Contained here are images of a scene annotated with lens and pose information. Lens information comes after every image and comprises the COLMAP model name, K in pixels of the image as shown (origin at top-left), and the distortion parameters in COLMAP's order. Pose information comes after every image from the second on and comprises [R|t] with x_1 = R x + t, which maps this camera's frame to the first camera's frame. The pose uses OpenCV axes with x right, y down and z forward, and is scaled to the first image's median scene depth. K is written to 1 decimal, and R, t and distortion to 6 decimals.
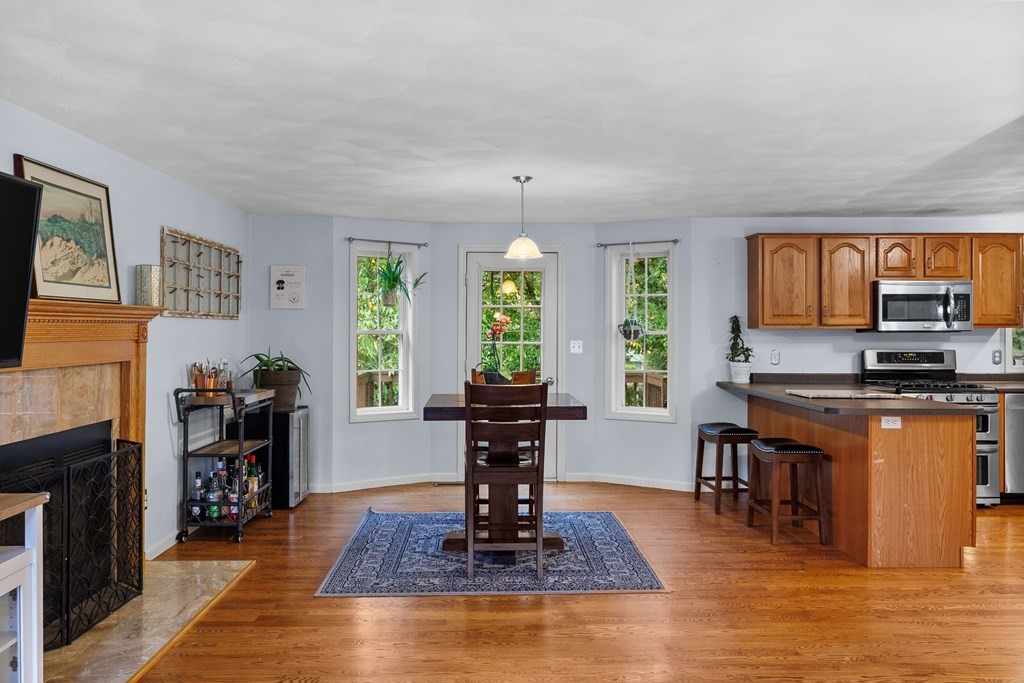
lens RADIAL K [[801.5, 0, 504.3], [0, 801.5, 331.0], [0, 0, 1]] dist [0.003671, -0.001434]
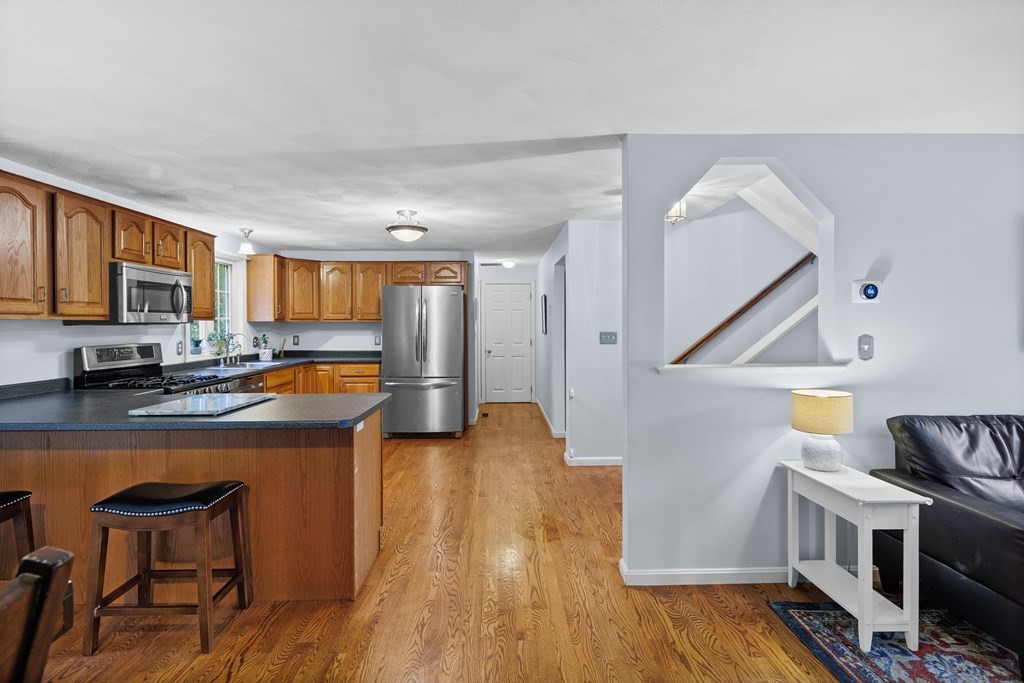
lens RADIAL K [[499.6, 0, 508.9], [0, 499.6, 327.2], [0, 0, 1]] dist [0.006225, -0.005893]
pose [[-0.004072, -0.006205, 0.999972, -0.052037], [0.006687, 0.999958, 0.006232, 0.003702], [-0.999969, 0.006712, -0.004030, 0.604007]]
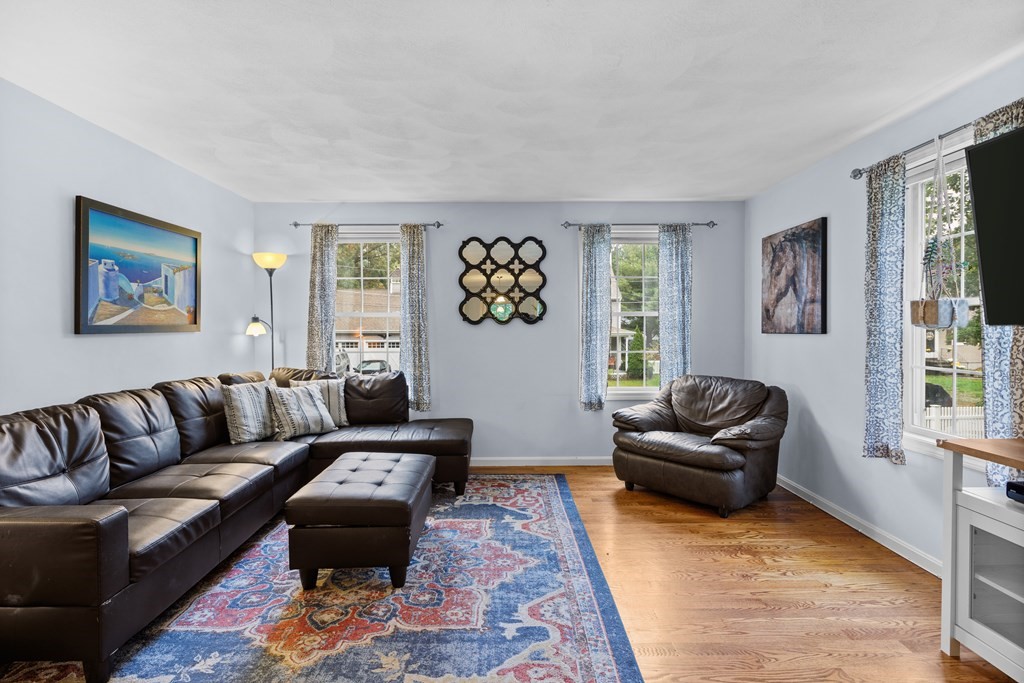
lens RADIAL K [[499.6, 0, 509.1], [0, 499.6, 330.6], [0, 0, 1]] dist [0.006225, -0.005893]
pose [[-0.999973, 0.001787, 0.007185, 0.009154], [0.001861, 0.999946, 0.010271, 0.020835], [-0.007166, 0.010284, -0.999921, 0.567566]]
